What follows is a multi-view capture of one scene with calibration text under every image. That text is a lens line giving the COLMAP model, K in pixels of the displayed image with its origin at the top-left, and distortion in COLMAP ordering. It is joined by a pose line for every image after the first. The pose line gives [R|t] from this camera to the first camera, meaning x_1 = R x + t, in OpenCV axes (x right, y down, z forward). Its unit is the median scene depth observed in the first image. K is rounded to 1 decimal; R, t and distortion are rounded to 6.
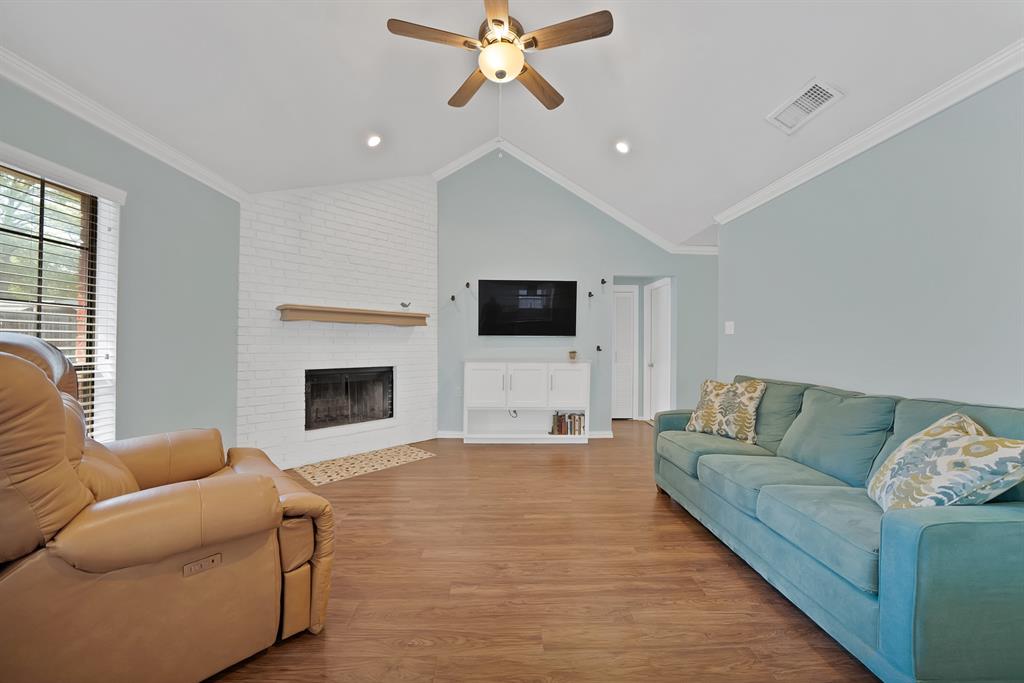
lens RADIAL K [[372.0, 0, 508.6], [0, 372.0, 340.2], [0, 0, 1]] dist [-0.019946, 0.000428]
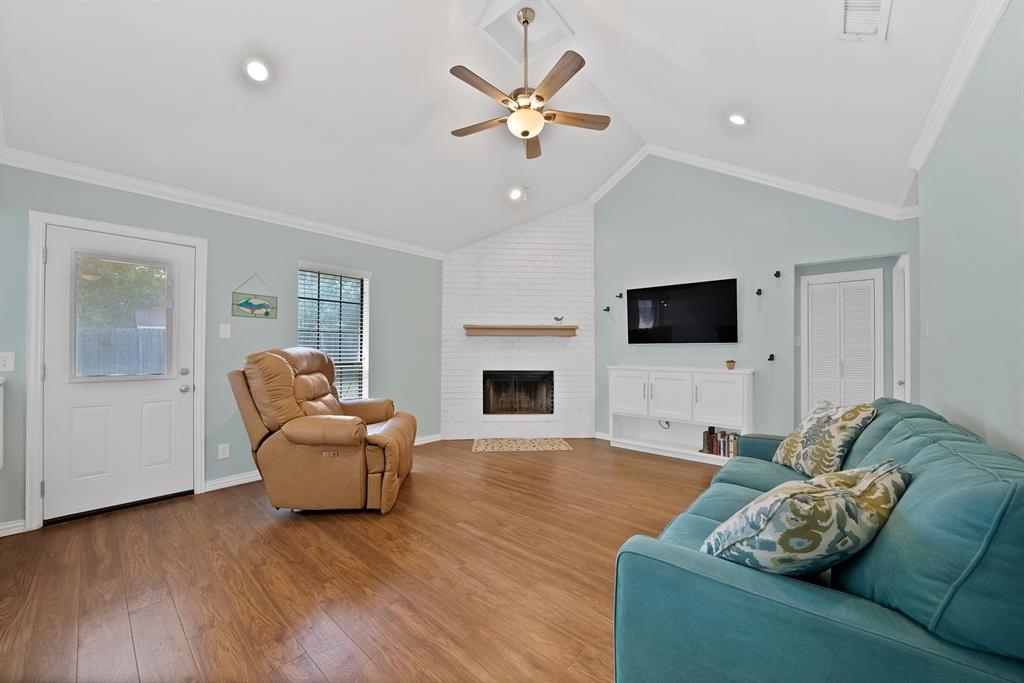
lens RADIAL K [[372.0, 0, 515.7], [0, 372.0, 345.3], [0, 0, 1]] dist [-0.019946, 0.000428]
pose [[0.744651, -0.011995, -0.667346, 0.438891], [0.005546, 0.999915, -0.011785, 0.002241], [0.667430, 0.005074, 0.744655, 0.032640]]
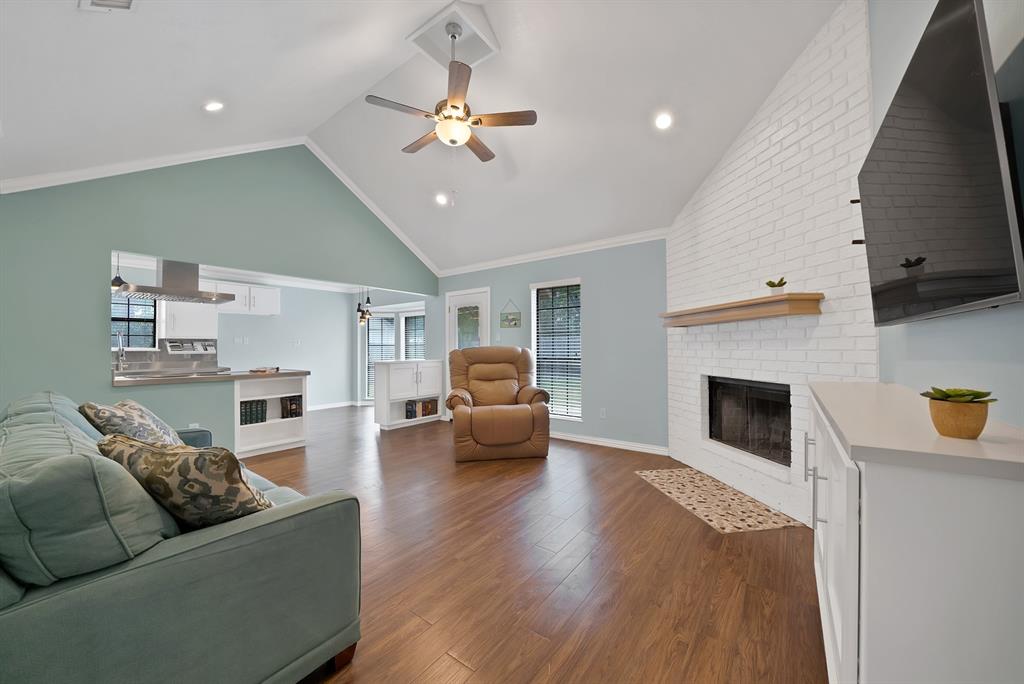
lens RADIAL K [[372.0, 0, 511.0], [0, 372.0, 344.3], [0, 0, 1]] dist [-0.019946, 0.000428]
pose [[-0.614182, -0.010877, -0.789089, 0.493493], [0.007243, 0.999785, -0.019419, 0.012741], [0.789131, -0.017642, -0.613971, 1.104697]]
